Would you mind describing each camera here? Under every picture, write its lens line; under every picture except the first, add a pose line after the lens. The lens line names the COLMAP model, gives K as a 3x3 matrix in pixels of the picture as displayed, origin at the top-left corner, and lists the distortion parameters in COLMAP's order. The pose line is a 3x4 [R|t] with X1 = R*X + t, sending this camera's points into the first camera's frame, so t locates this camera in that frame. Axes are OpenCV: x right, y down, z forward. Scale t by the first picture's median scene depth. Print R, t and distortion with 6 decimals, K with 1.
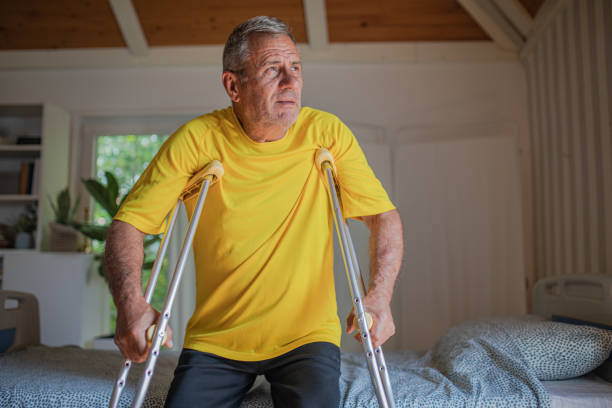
lens RADIAL K [[592.2, 0, 306.0], [0, 592.2, 204.0], [0, 0, 1]] dist [-0.052574, 0.010382]
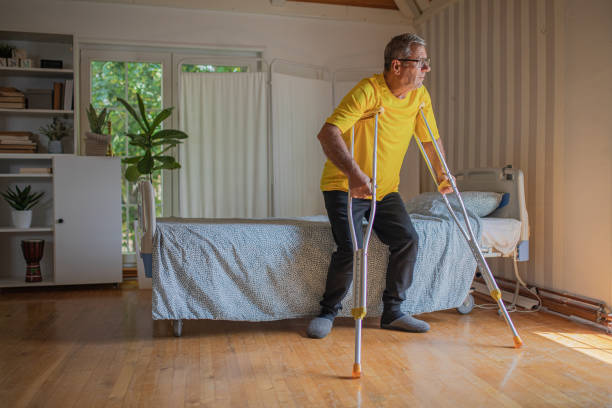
lens RADIAL K [[634.0, 0, 306.0], [0, 634.0, 204.0], [0, 0, 1]] dist [-0.067024, -0.000381]
pose [[0.940169, -0.015726, 0.340346, -0.440294], [-0.032979, 0.990043, 0.136849, -0.016079], [-0.339109, -0.139886, 0.930289, -0.425941]]
